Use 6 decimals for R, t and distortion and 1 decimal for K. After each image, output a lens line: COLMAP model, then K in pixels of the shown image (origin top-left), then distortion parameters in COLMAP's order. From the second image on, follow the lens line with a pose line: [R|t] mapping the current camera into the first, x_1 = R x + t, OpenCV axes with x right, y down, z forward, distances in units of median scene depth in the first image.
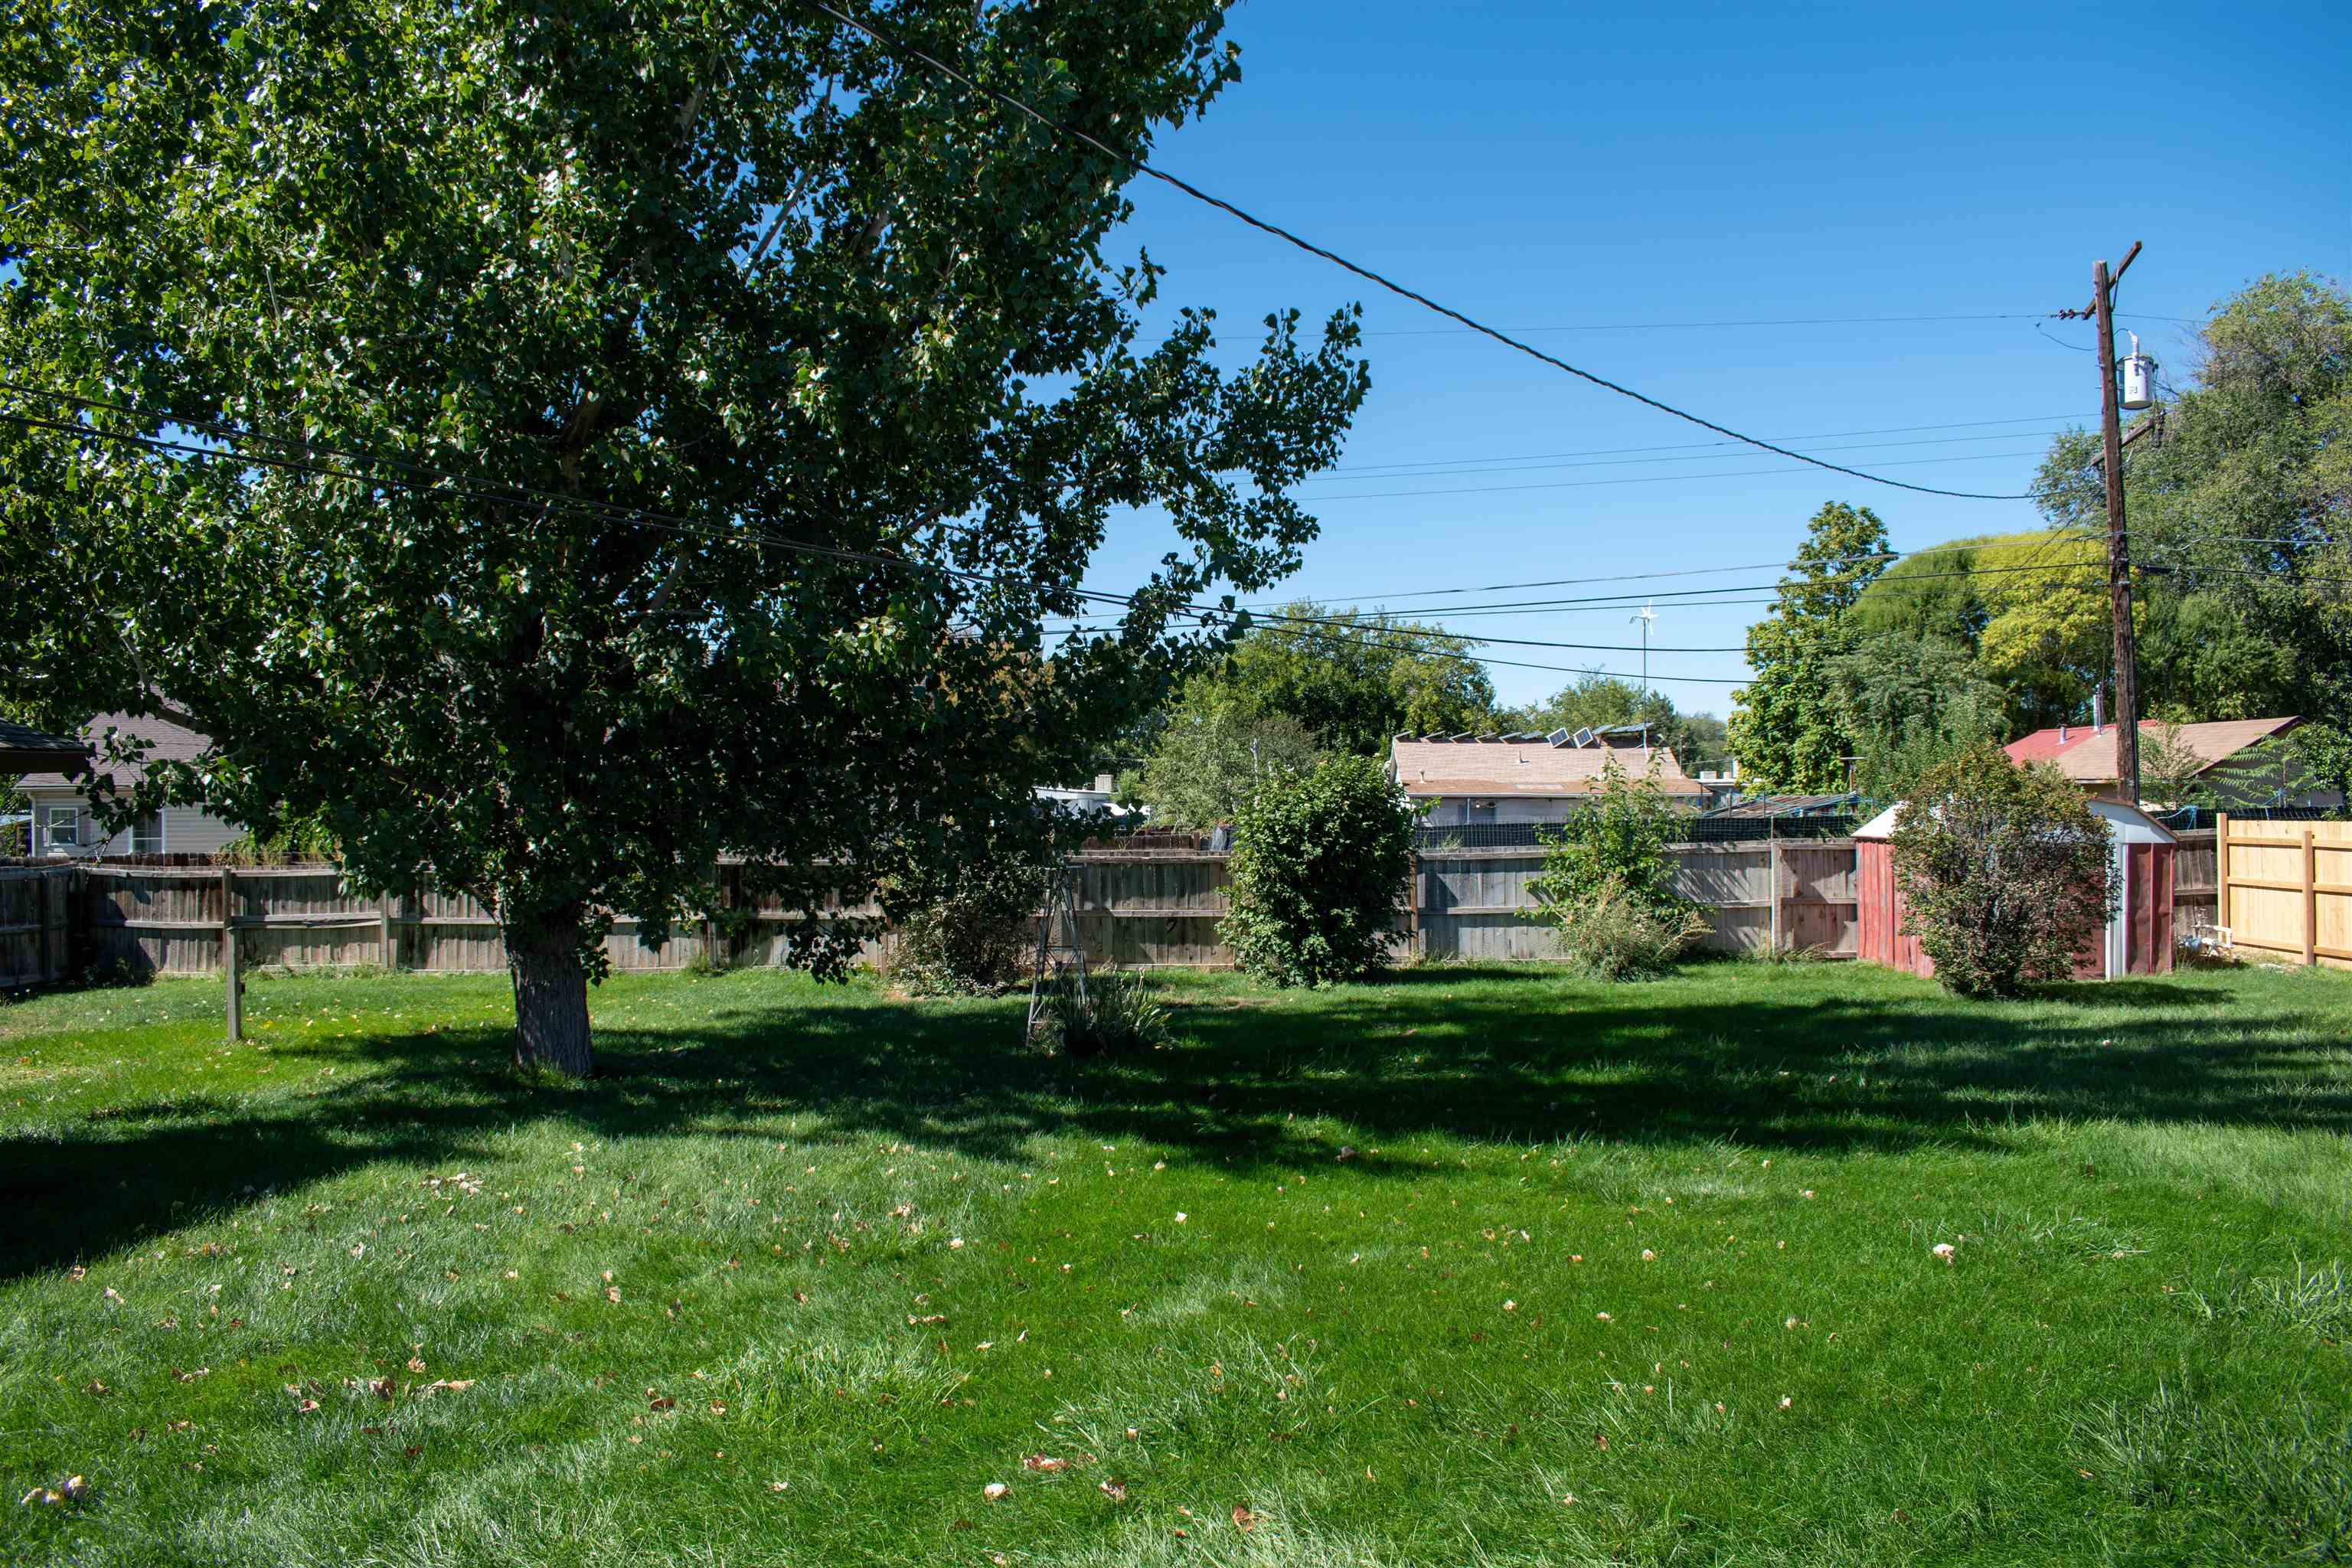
lens RADIAL K [[1868.6, 0, 1168.6], [0, 1868.6, 784.8], [0, 0, 1]] dist [-0.056067, -0.005027]
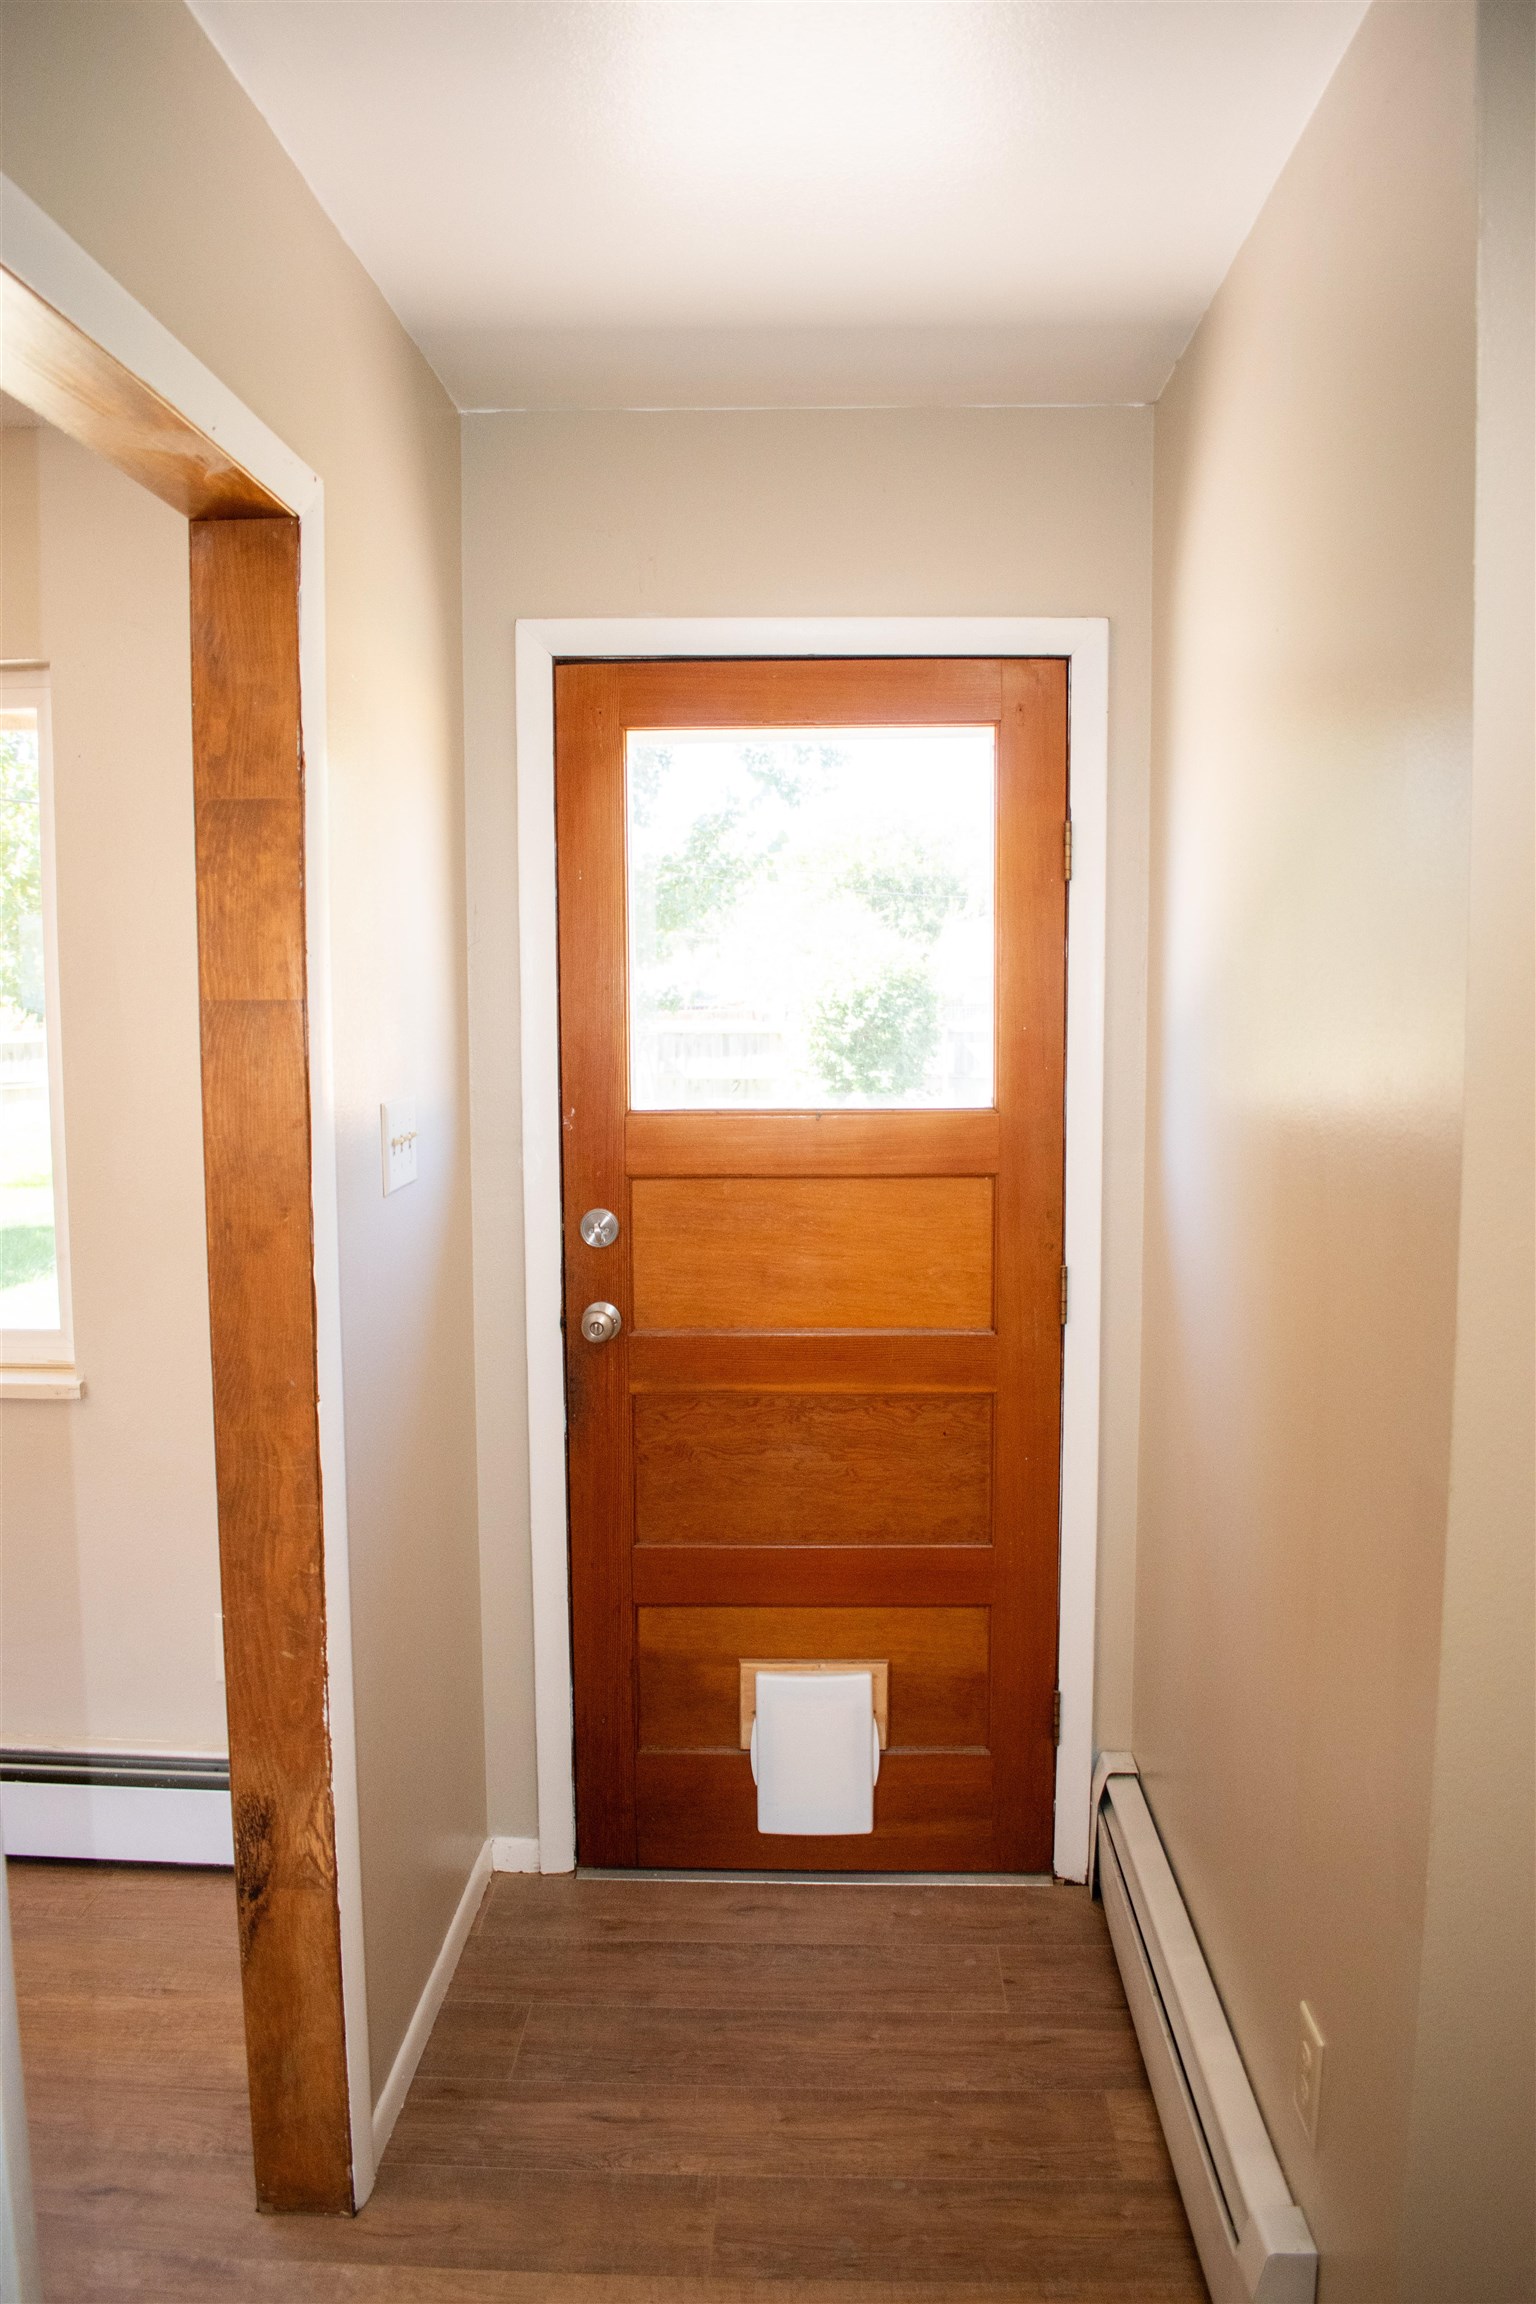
lens RADIAL K [[1830.4, 0, 771.5], [0, 1830.4, 1154.5], [0, 0, 1]] dist [-0.056067, -0.005027]
pose [[0.999876, 0.005295, 0.014844, 0.013740], [-0.006831, 0.994403, 0.105431, -0.004543], [-0.014202, -0.105520, 0.994316, -0.227677]]
